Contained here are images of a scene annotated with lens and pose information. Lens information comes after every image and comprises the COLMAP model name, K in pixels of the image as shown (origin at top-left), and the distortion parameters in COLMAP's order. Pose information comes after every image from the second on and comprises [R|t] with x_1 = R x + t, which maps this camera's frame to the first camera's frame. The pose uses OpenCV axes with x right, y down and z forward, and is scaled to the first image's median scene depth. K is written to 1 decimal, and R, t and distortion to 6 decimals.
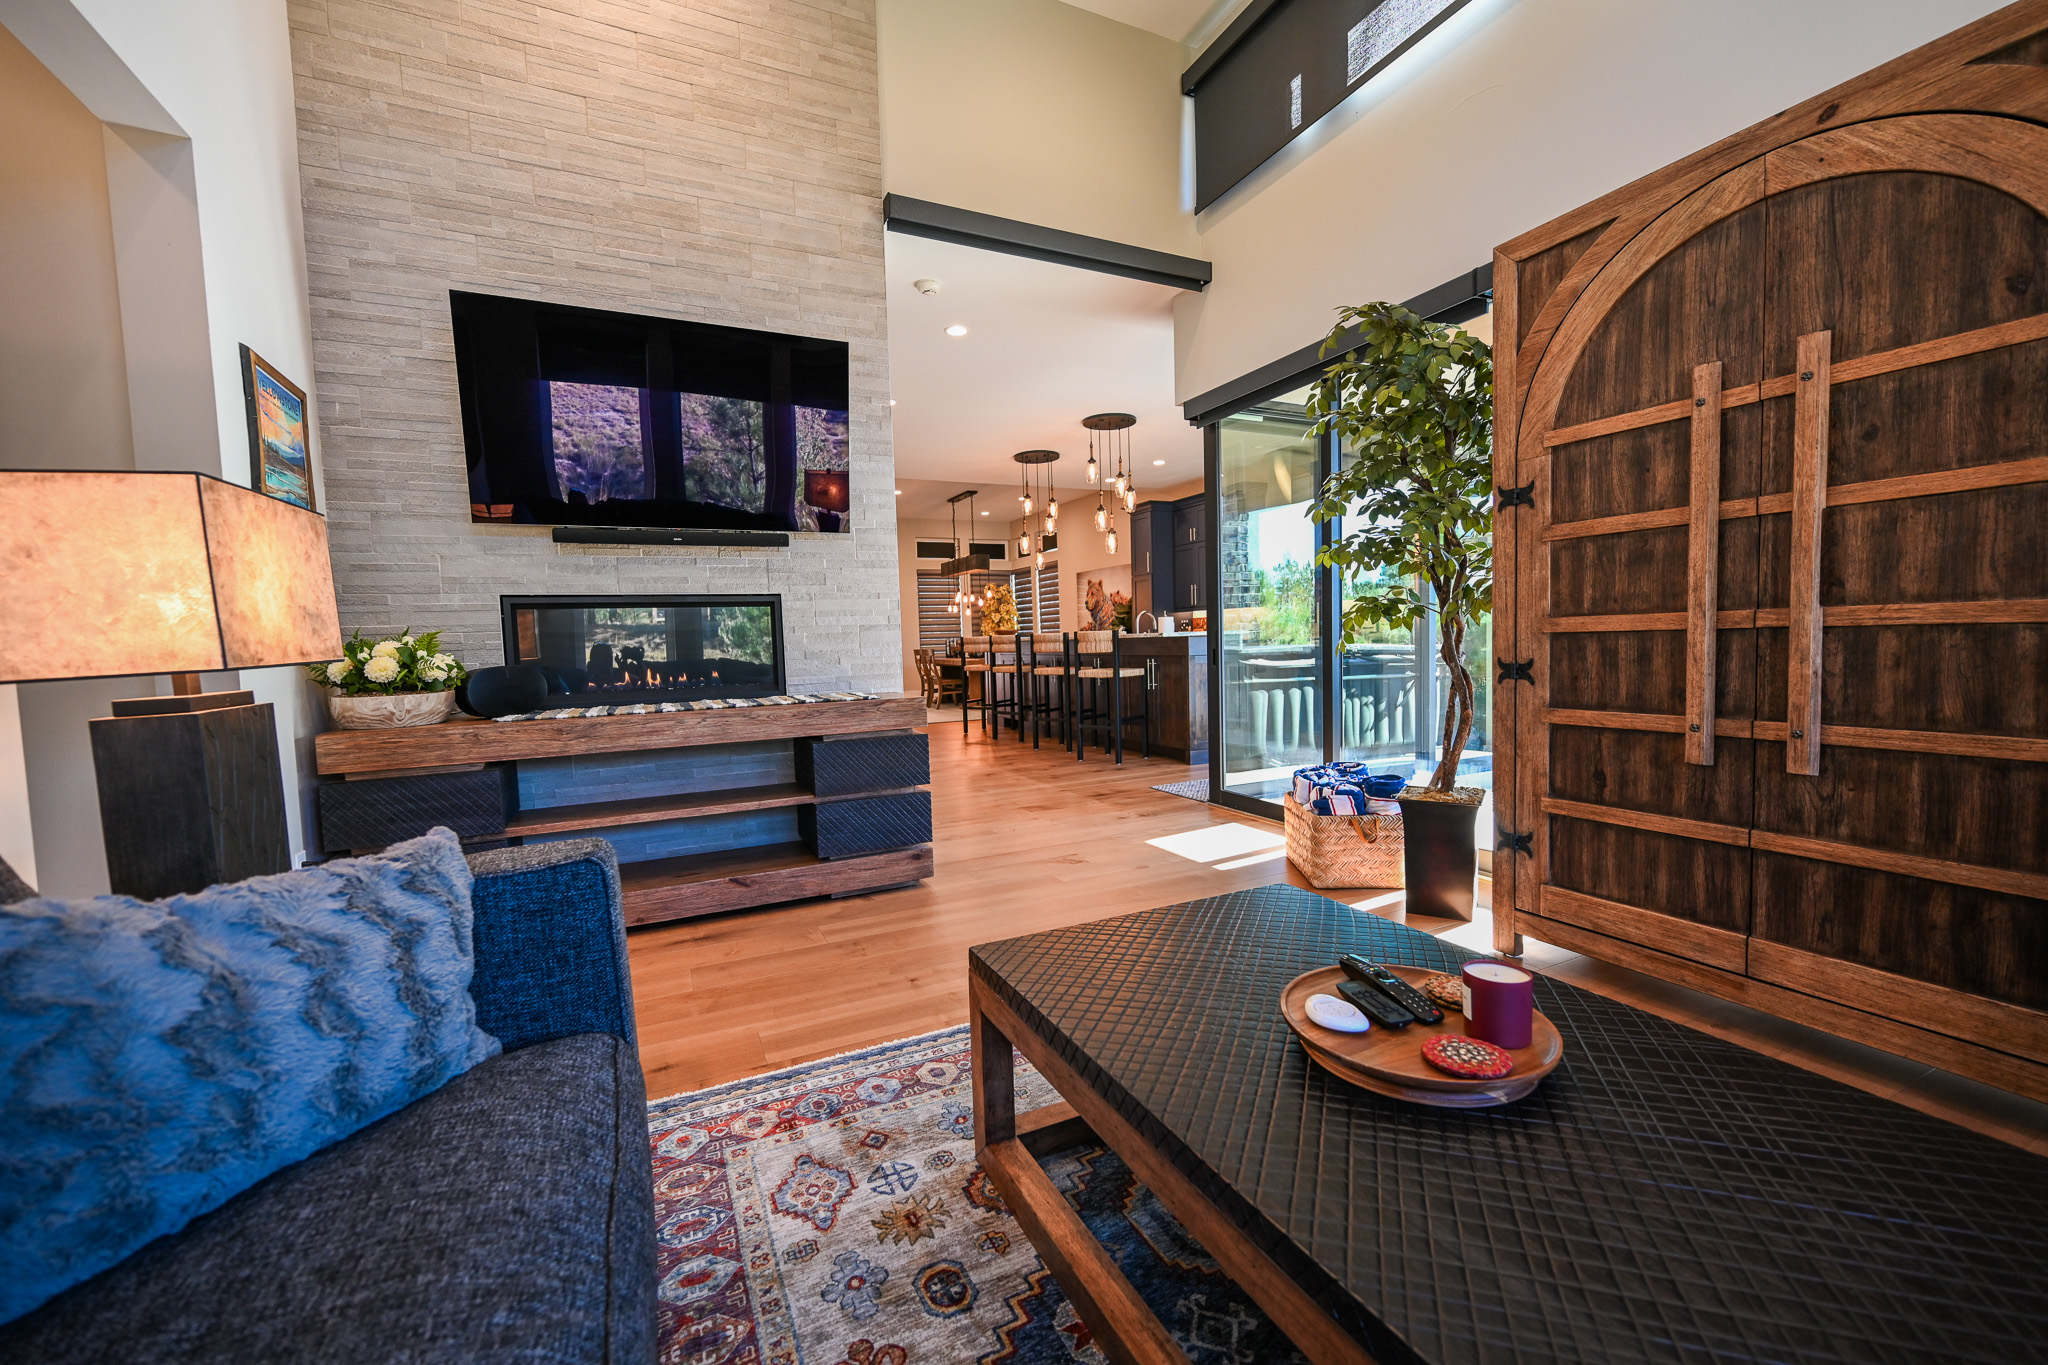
lens RADIAL K [[800.2, 0, 1018.3], [0, 800.2, 689.8], [0, 0, 1]] dist [-0.004537, -0.000144]
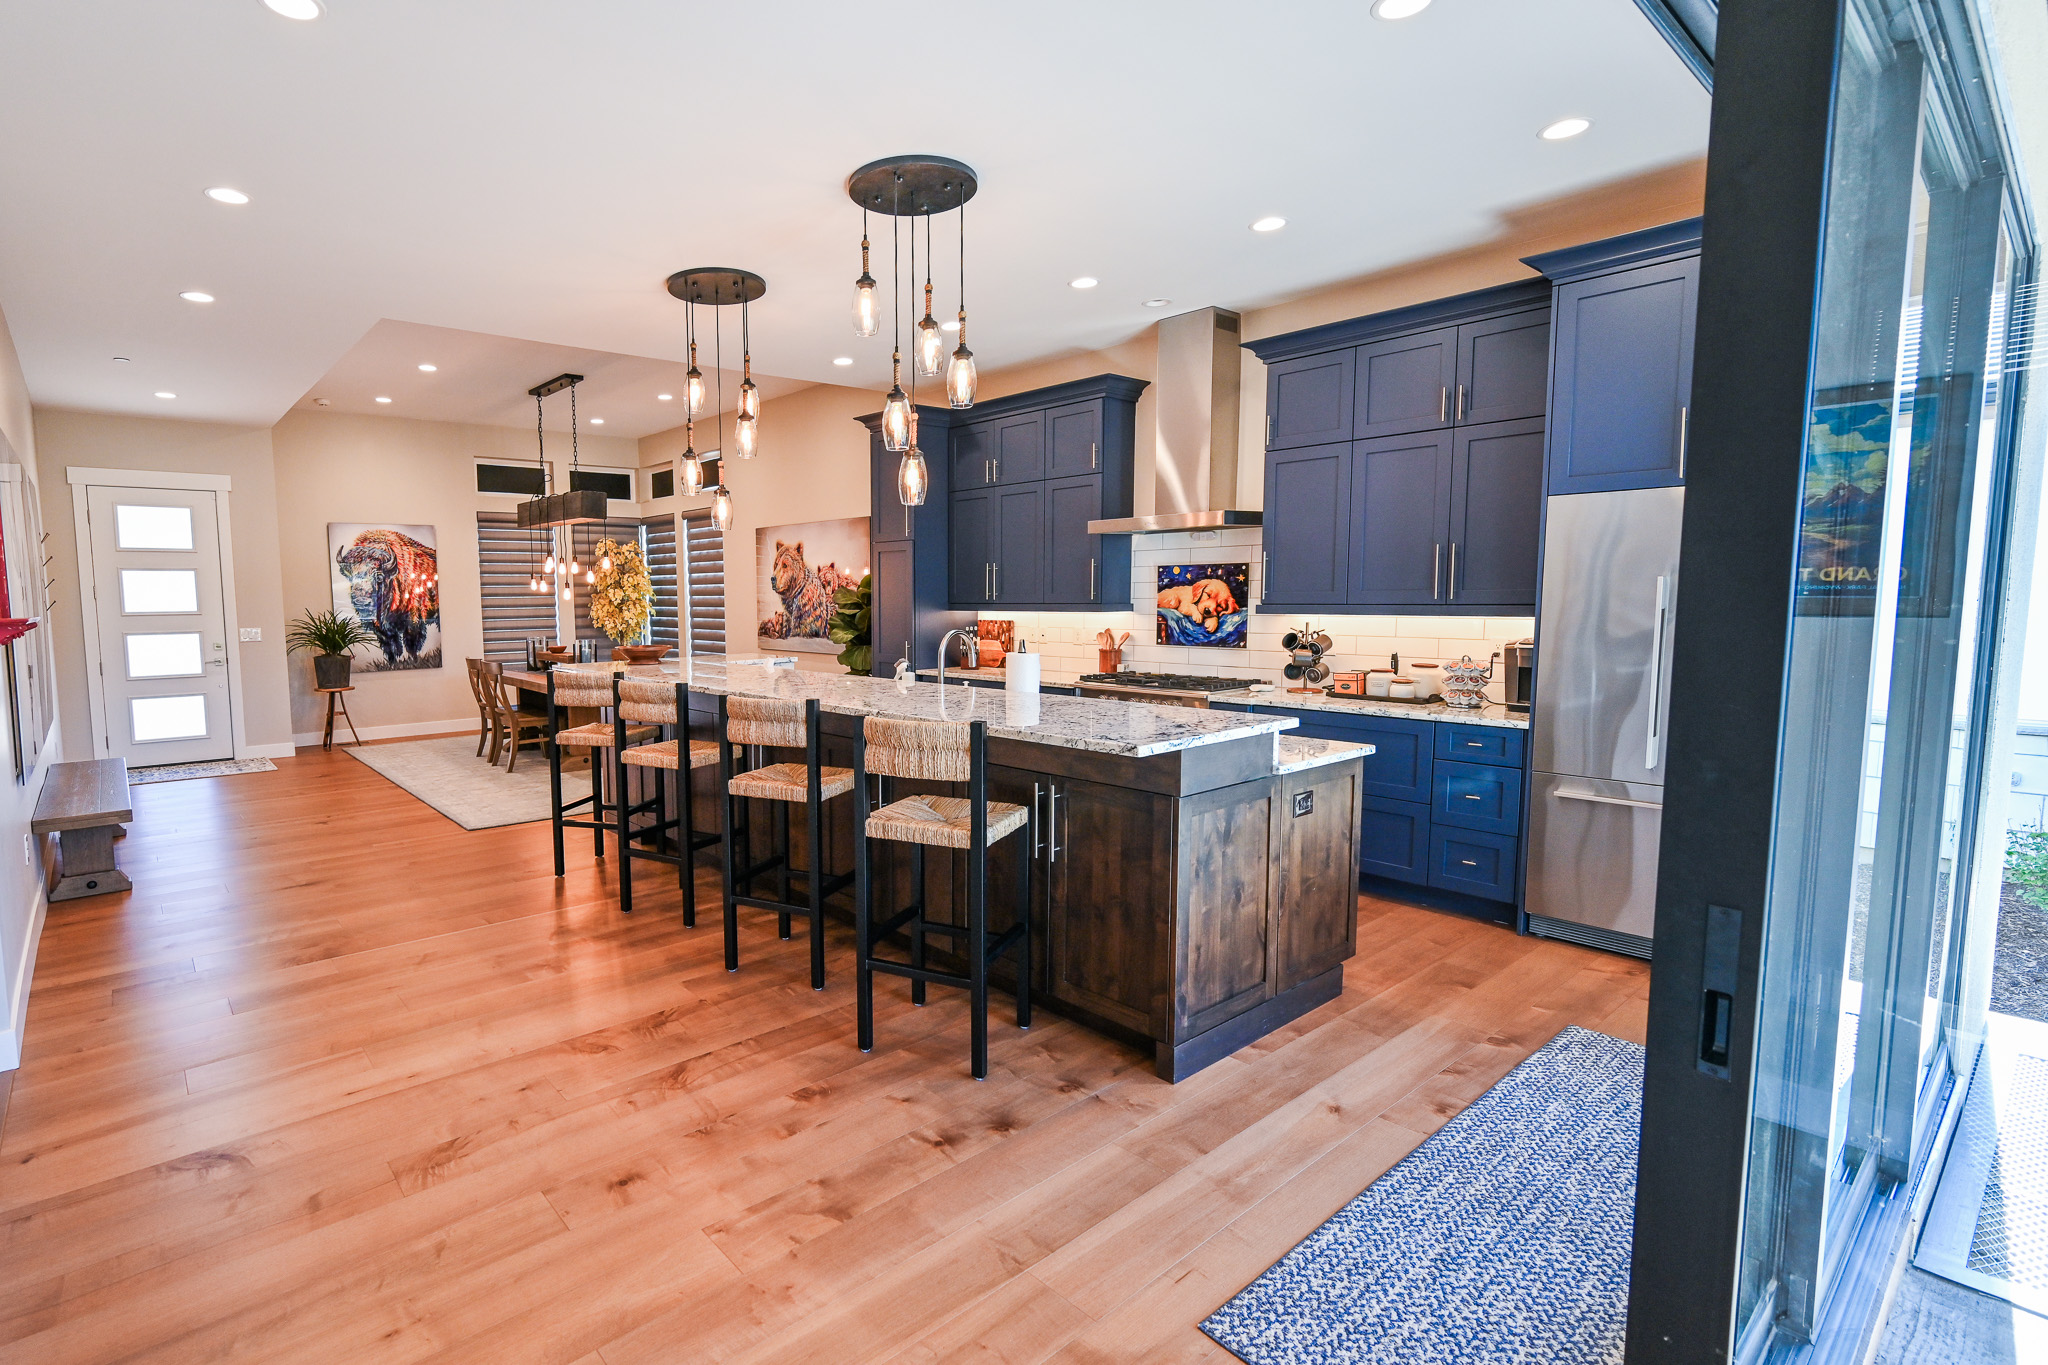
lens RADIAL K [[959.8, 0, 856.0], [0, 959.8, 674.9], [0, 0, 1]] dist [-0.005008, -0.000295]
pose [[0.974597, -0.001695, 0.223961, -0.088023], [-0.002220, 0.999849, 0.017225, -0.284567], [-0.223956, -0.017284, 0.974446, 1.634173]]
